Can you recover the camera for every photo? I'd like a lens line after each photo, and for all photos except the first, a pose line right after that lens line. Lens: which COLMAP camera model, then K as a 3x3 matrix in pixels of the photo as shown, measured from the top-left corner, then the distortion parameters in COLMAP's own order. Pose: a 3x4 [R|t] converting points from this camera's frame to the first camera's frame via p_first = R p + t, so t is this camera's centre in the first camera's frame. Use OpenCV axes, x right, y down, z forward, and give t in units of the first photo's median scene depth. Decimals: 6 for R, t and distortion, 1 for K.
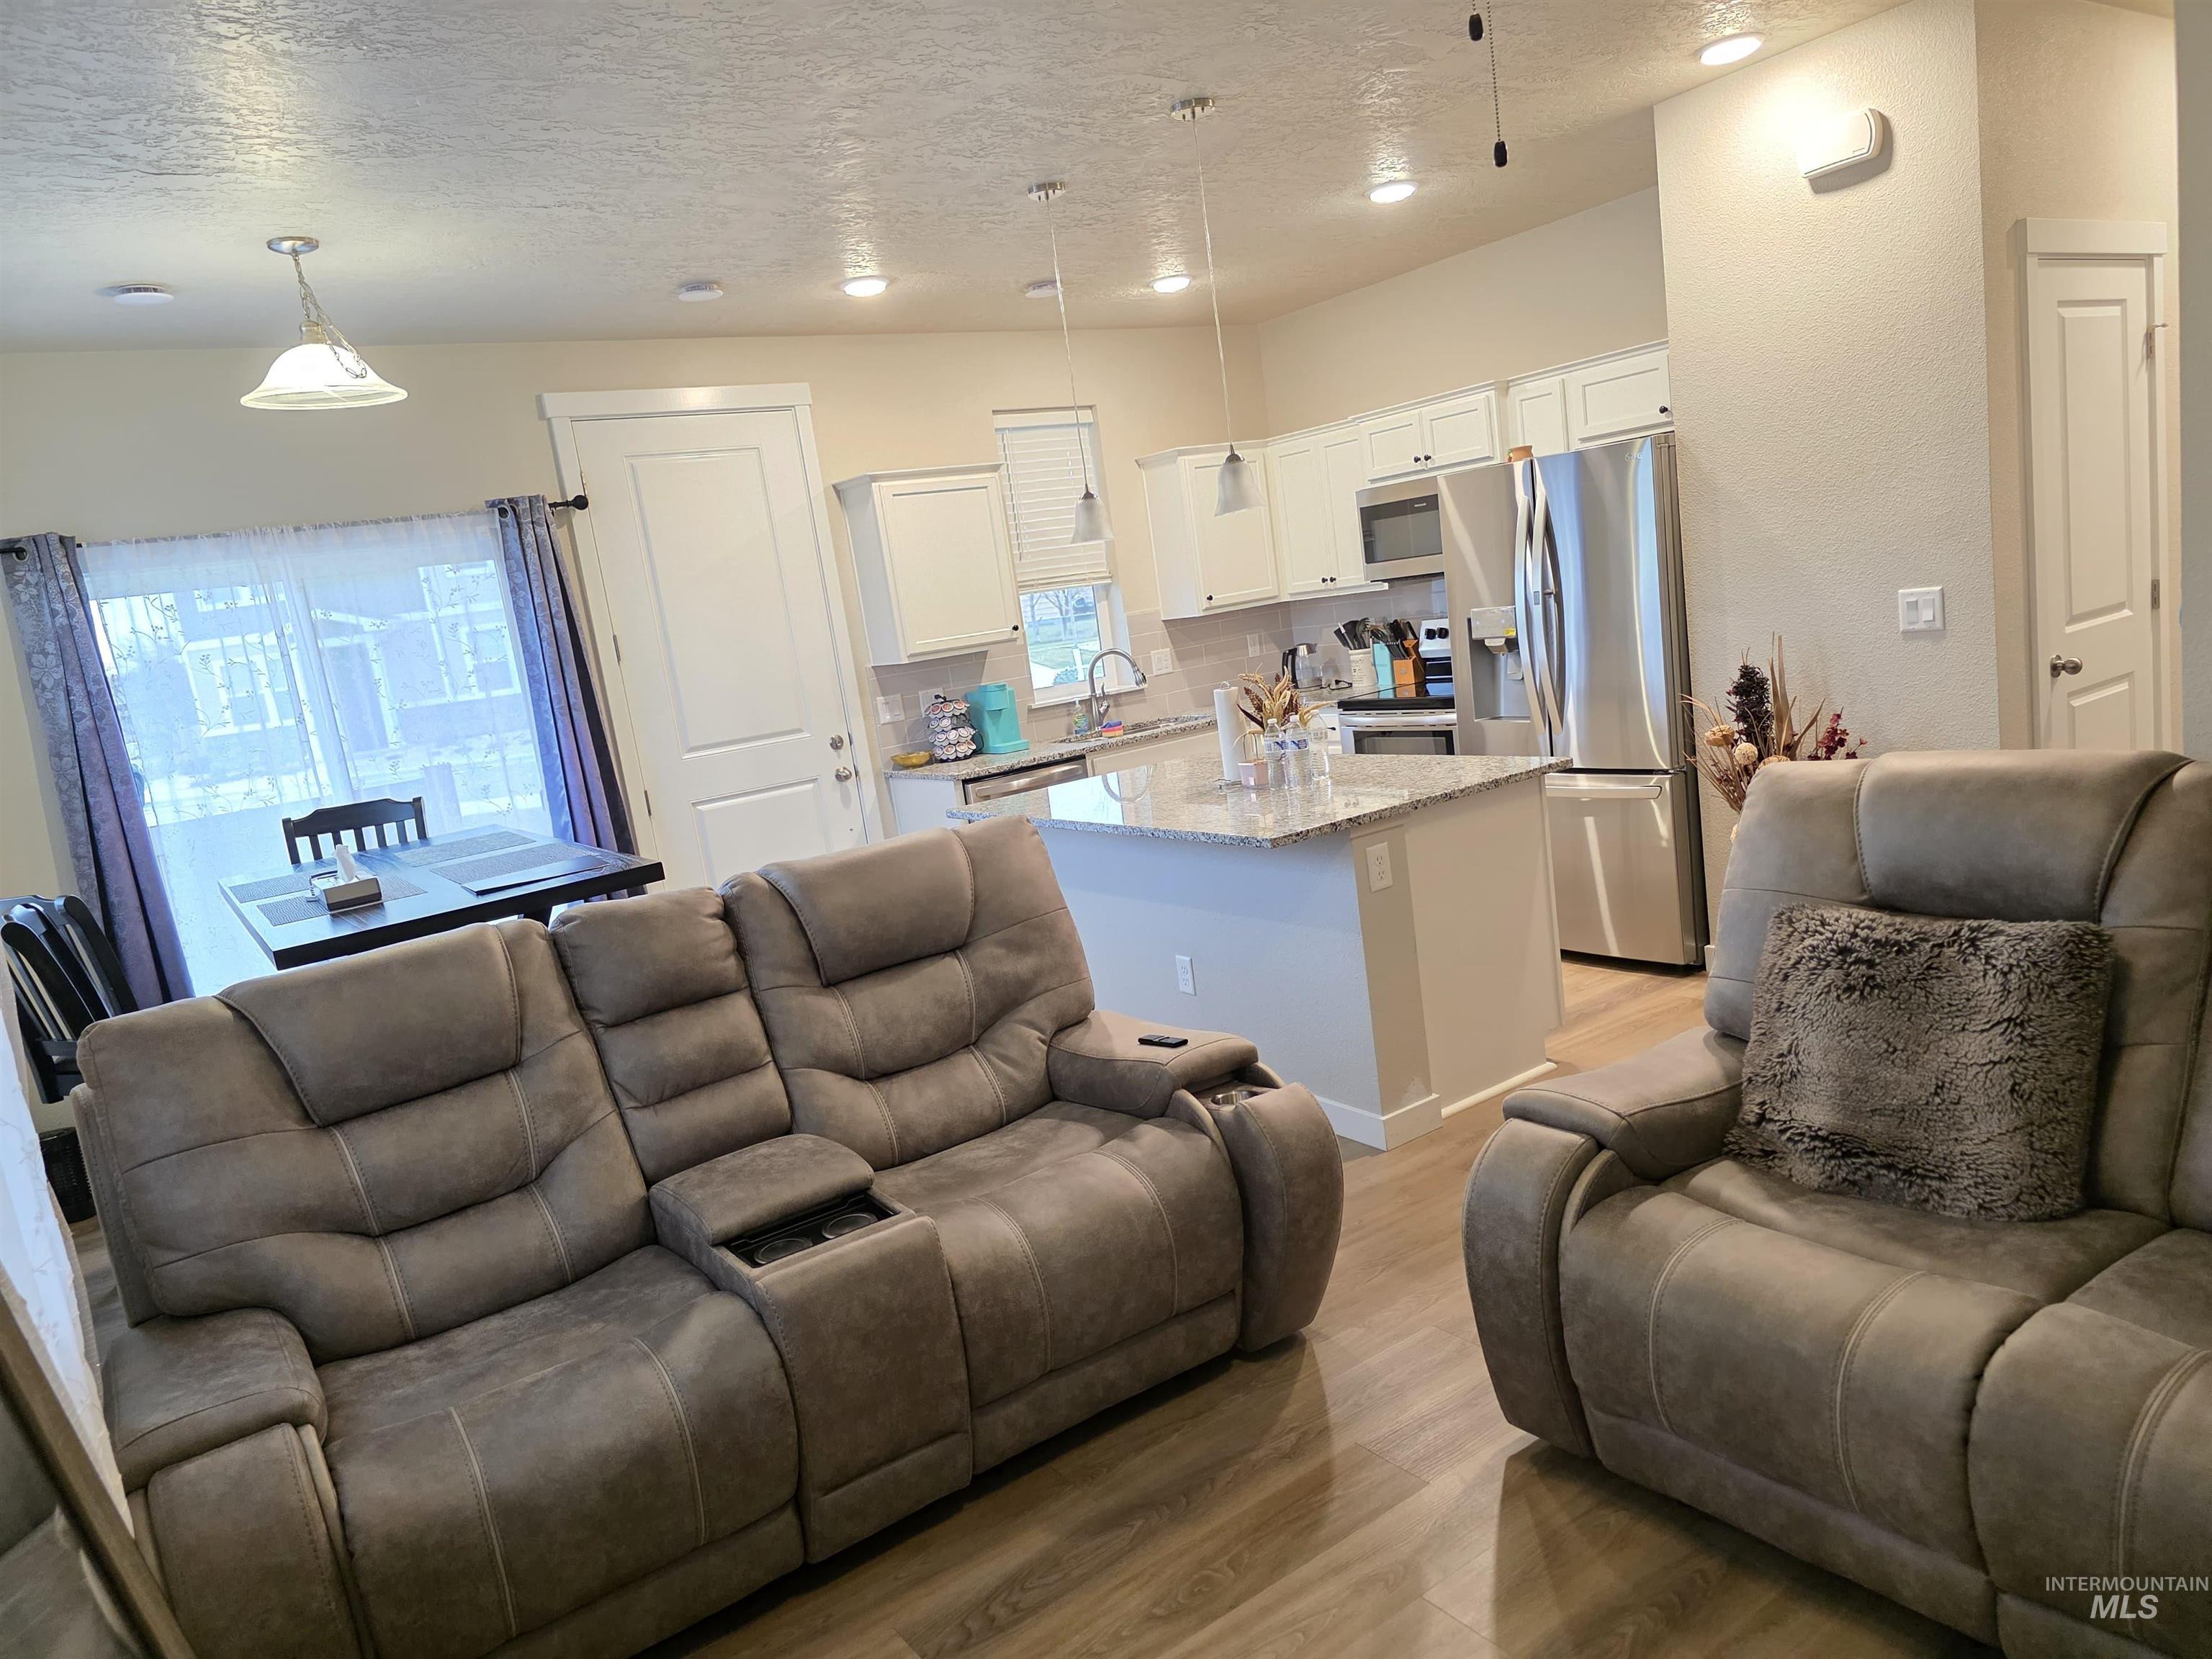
lens RADIAL K [[1454.3, 0, 1110.2], [0, 1454.3, 834.0], [0, 0, 1]] dist [0.021058, -0.010400]
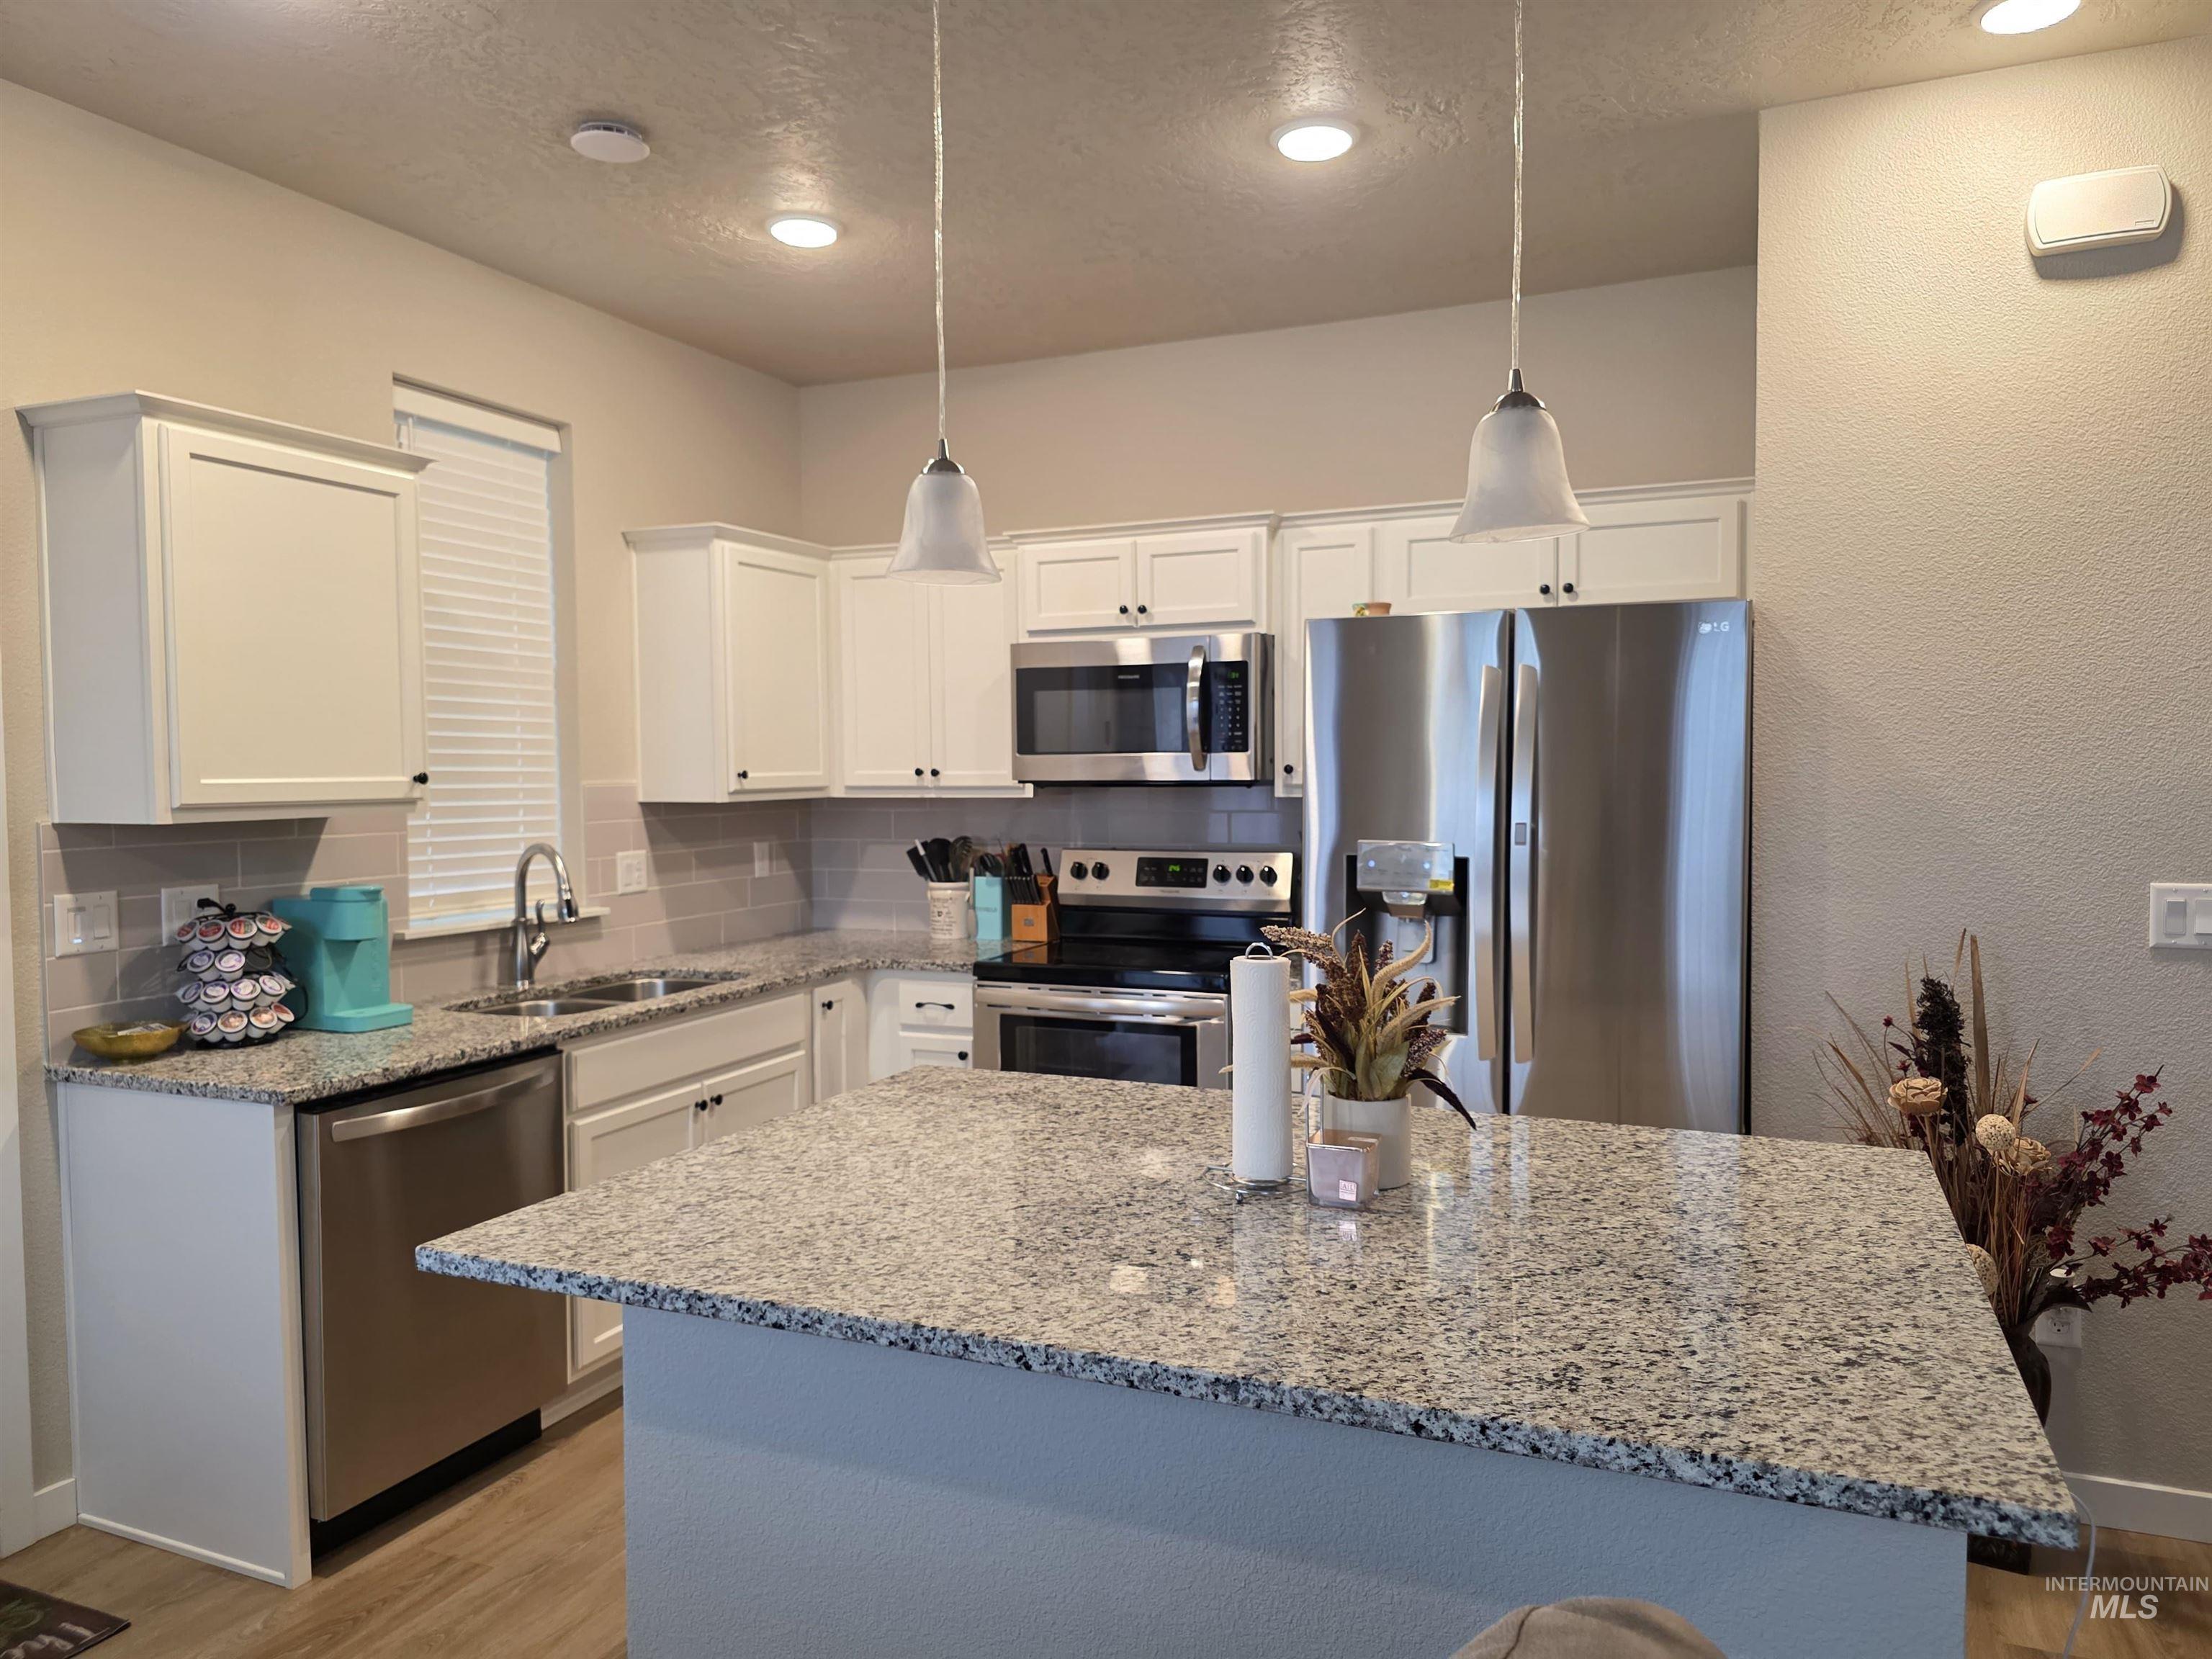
lens RADIAL K [[1454.3, 0, 1112.8], [0, 1454.3, 816.5], [0, 0, 1]] dist [0.021058, -0.010400]
pose [[0.834678, 0.116000, 0.538383, -0.132725], [-0.020991, 0.983557, -0.179374, -0.043921], [-0.550338, 0.138418, 0.823389, 0.453229]]
